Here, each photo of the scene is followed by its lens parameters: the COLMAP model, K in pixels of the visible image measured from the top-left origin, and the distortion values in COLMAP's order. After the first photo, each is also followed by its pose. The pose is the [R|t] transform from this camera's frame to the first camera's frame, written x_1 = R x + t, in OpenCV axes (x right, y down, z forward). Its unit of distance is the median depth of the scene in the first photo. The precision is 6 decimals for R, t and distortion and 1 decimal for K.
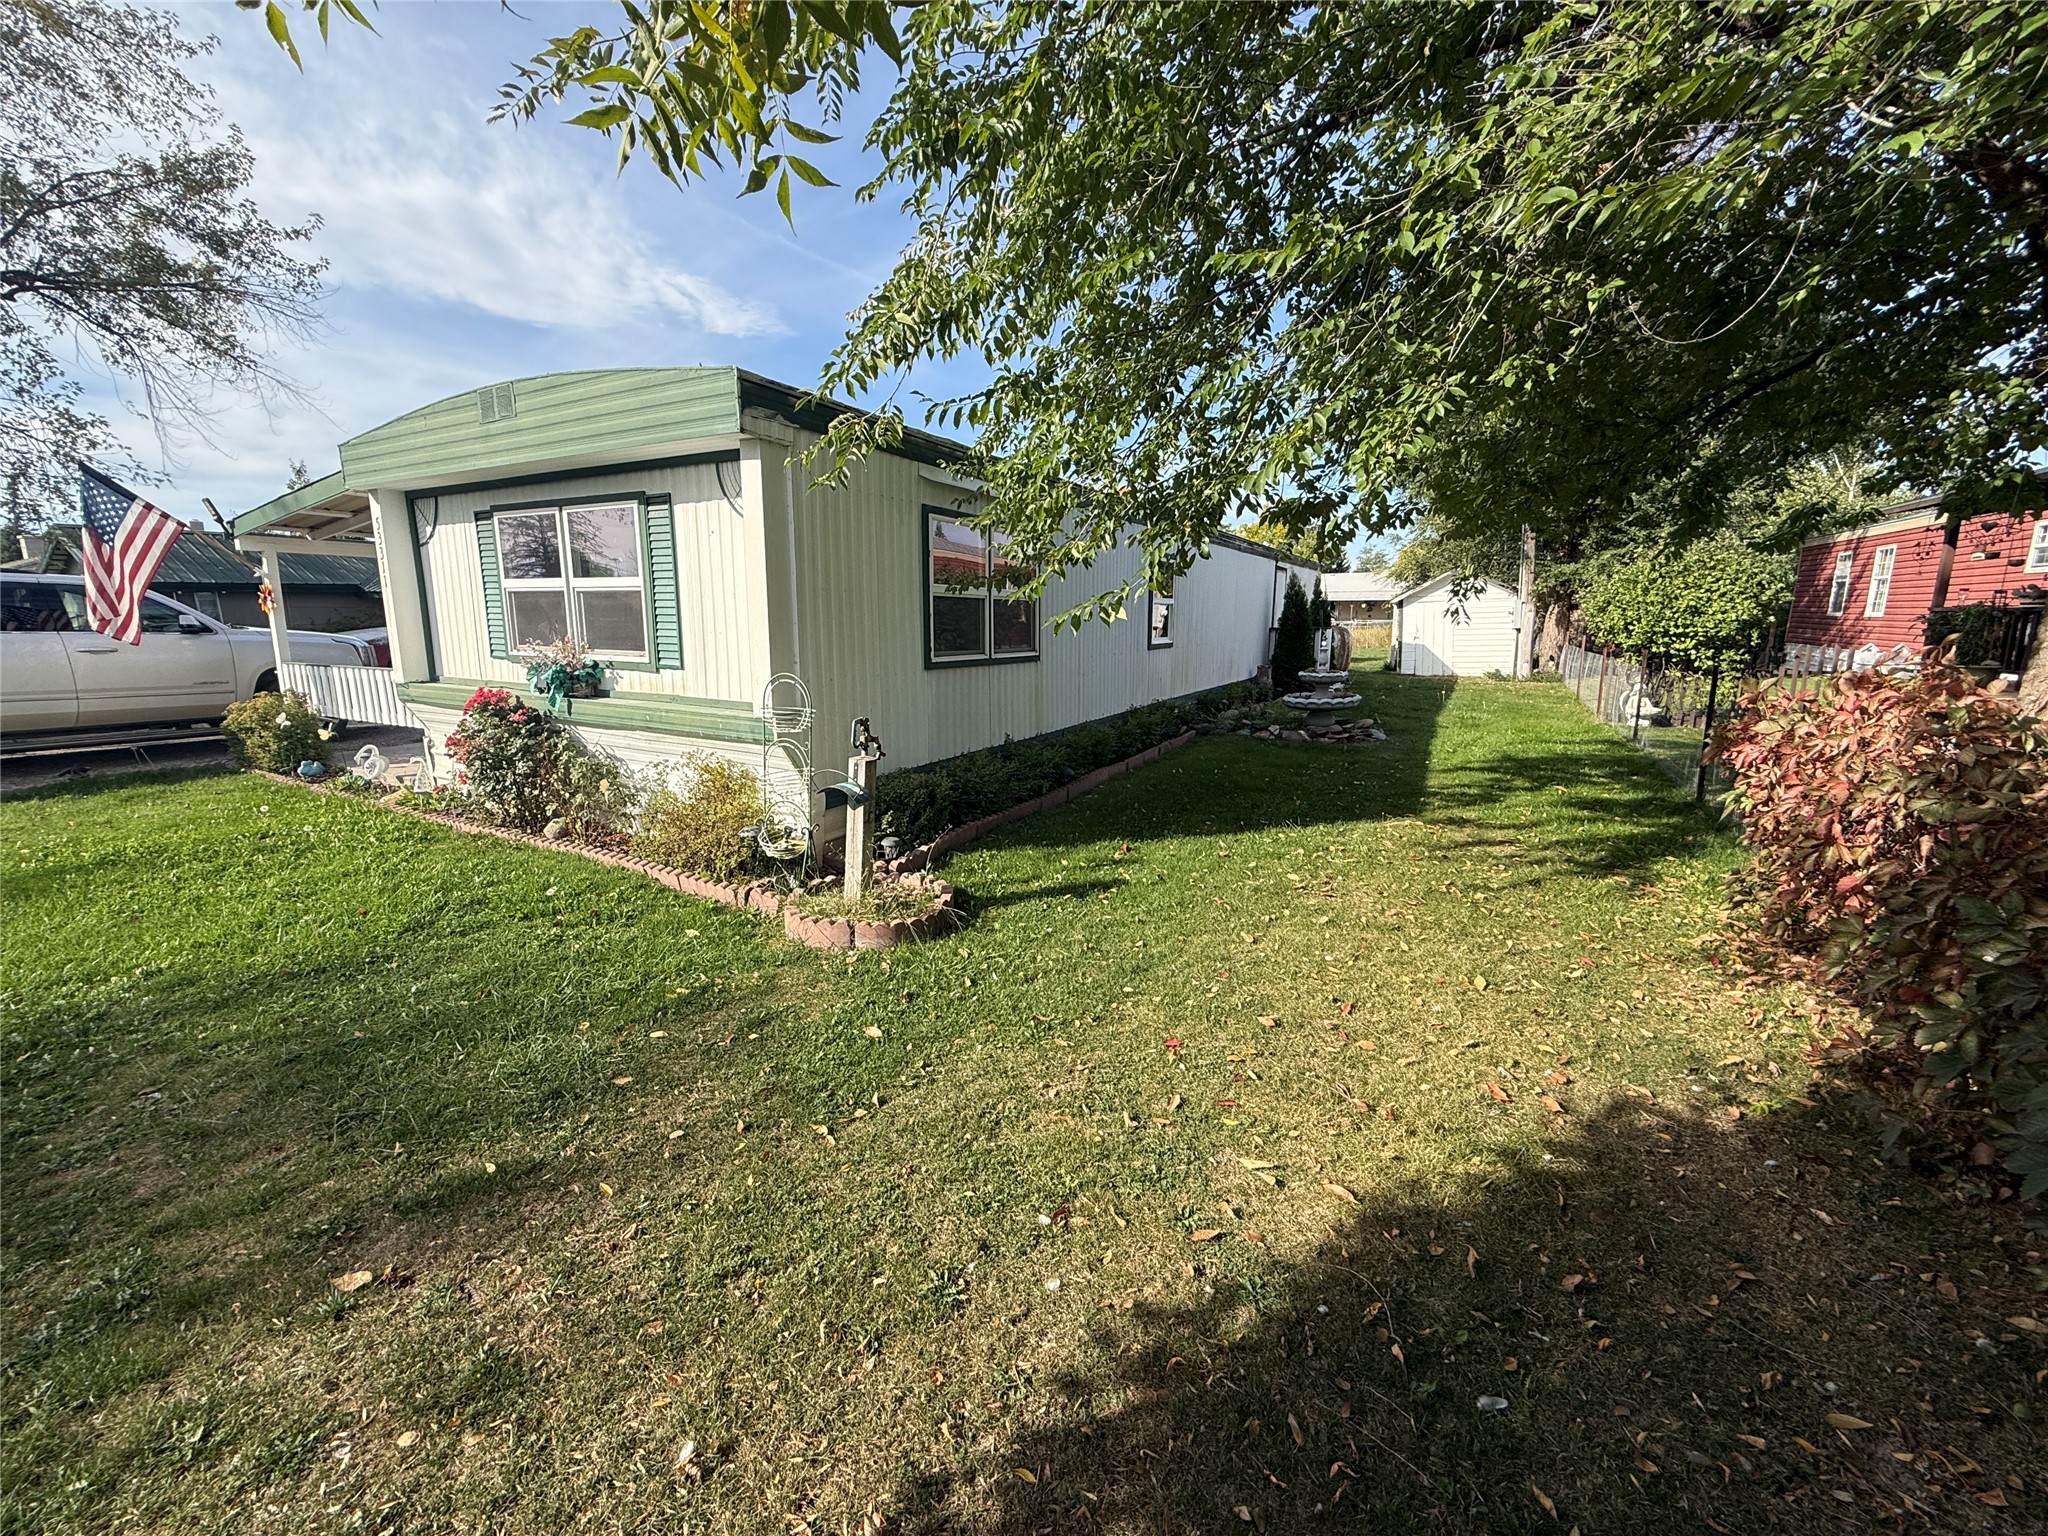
lens RADIAL K [[813.0, 0, 1020.4], [0, 813.0, 765.9], [0, 0, 1]] dist [0.002192, -0.000273]
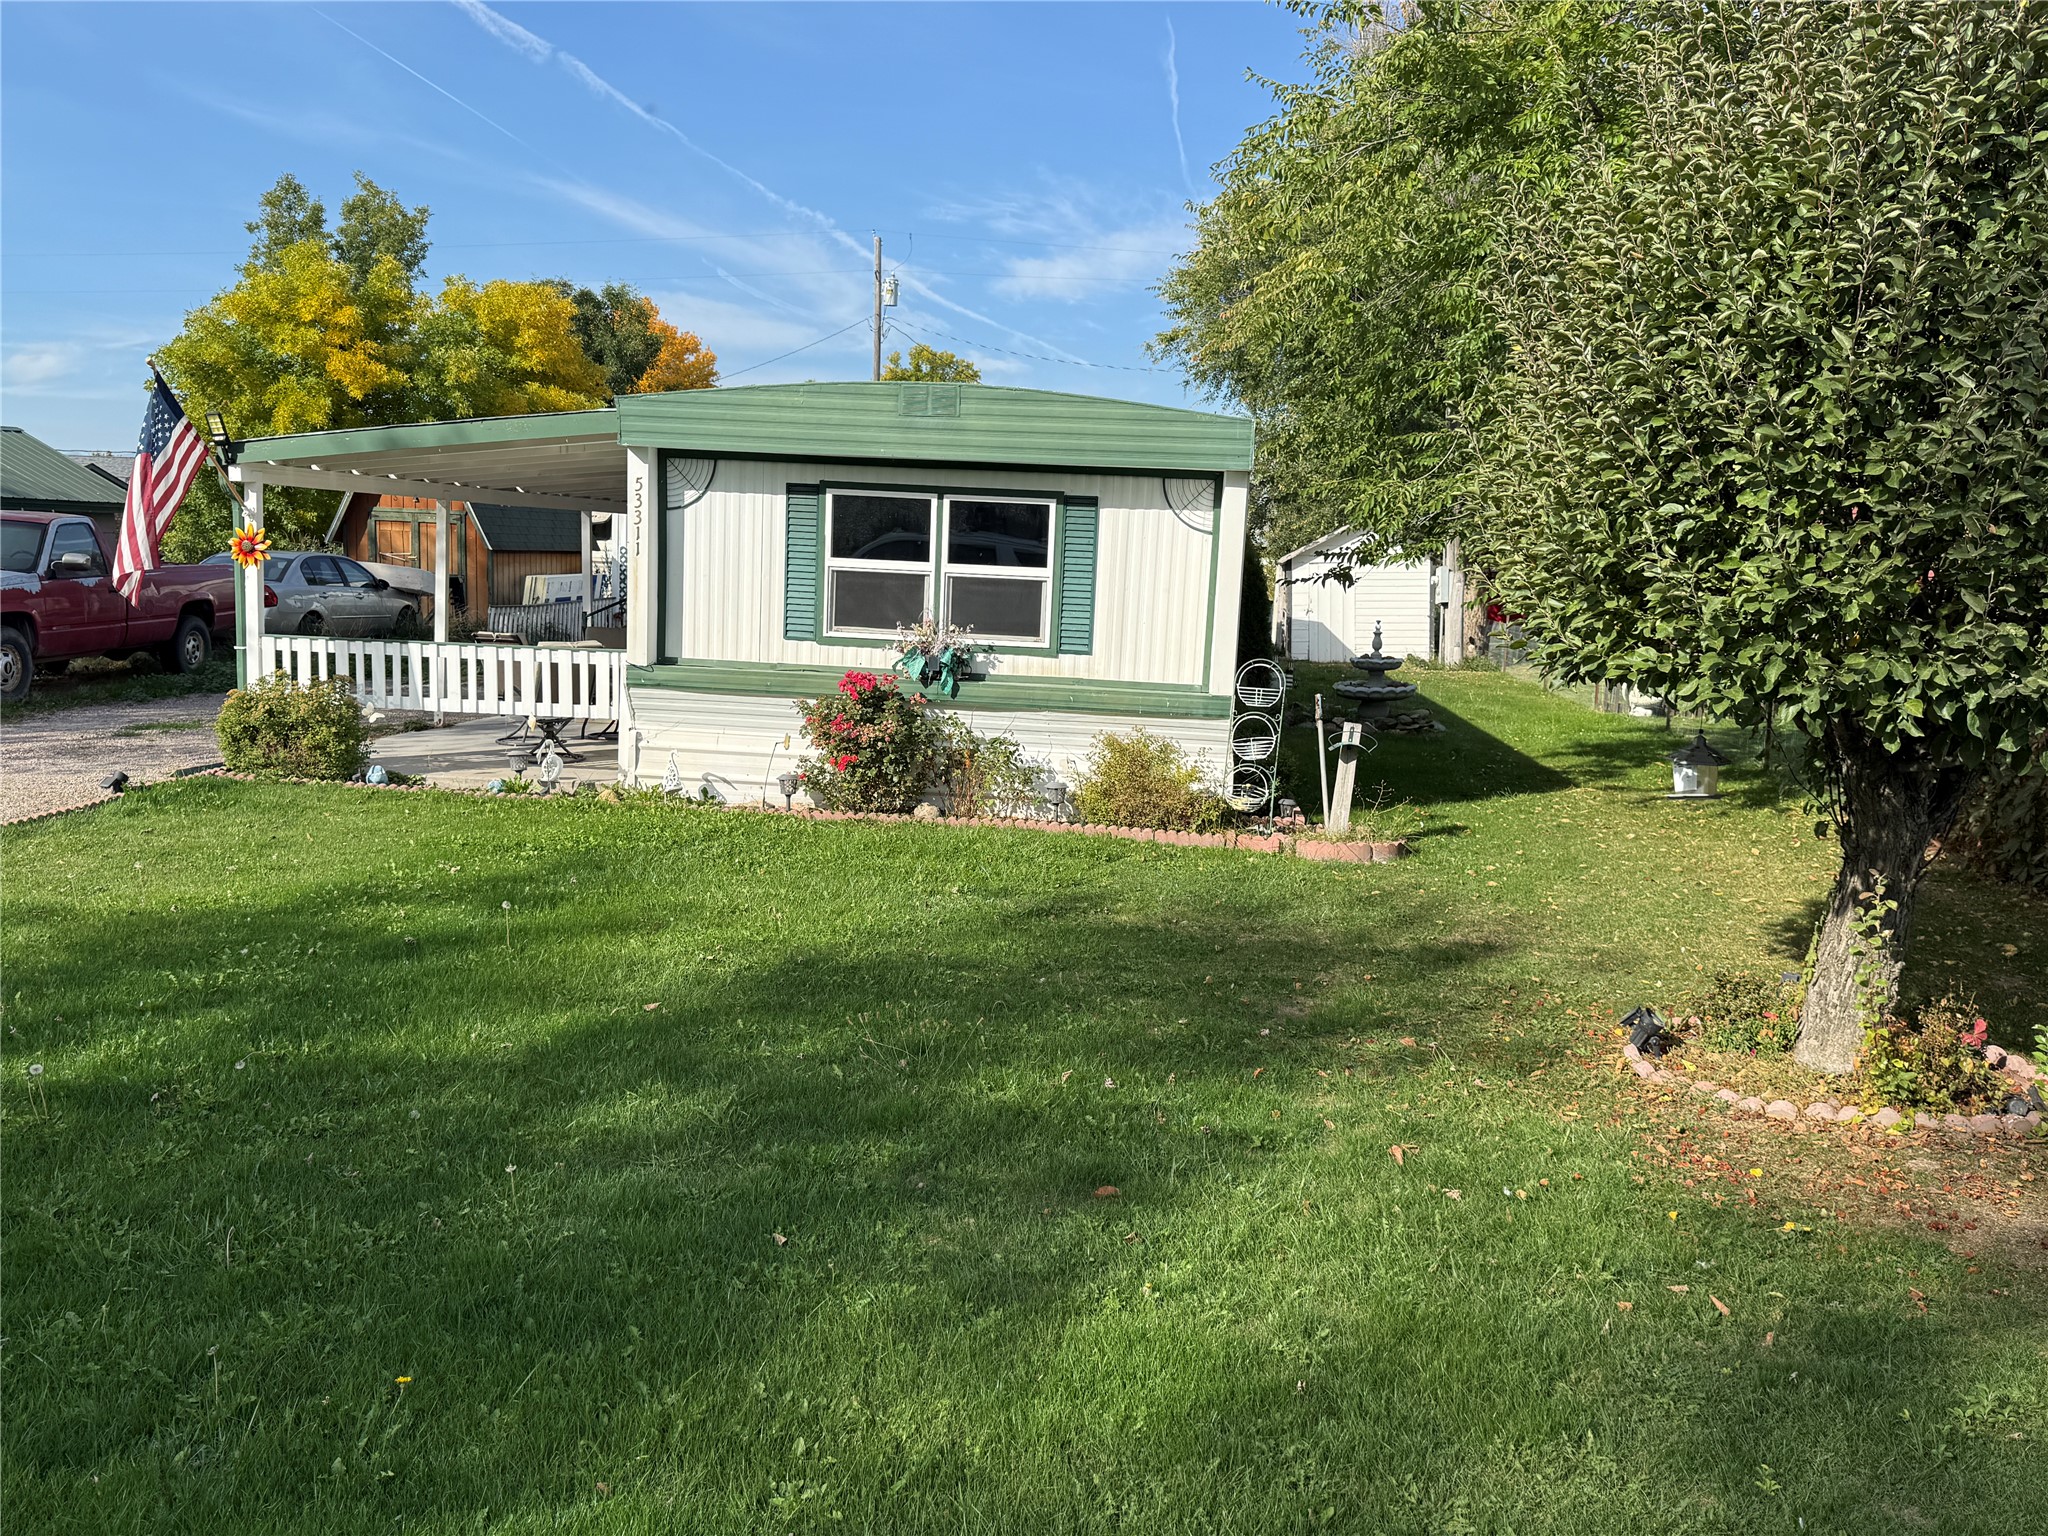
lens RADIAL K [[1614.1, 0, 1024.0], [0, 1614.1, 768.0], [0, 0, 1]] dist [0.089148, -0.129642]
pose [[0.917597, -0.020375, 0.396989, -1.273971], [0.037522, 0.998666, -0.035471, 0.099589], [-0.395737, 0.047443, 0.917138, -0.878817]]
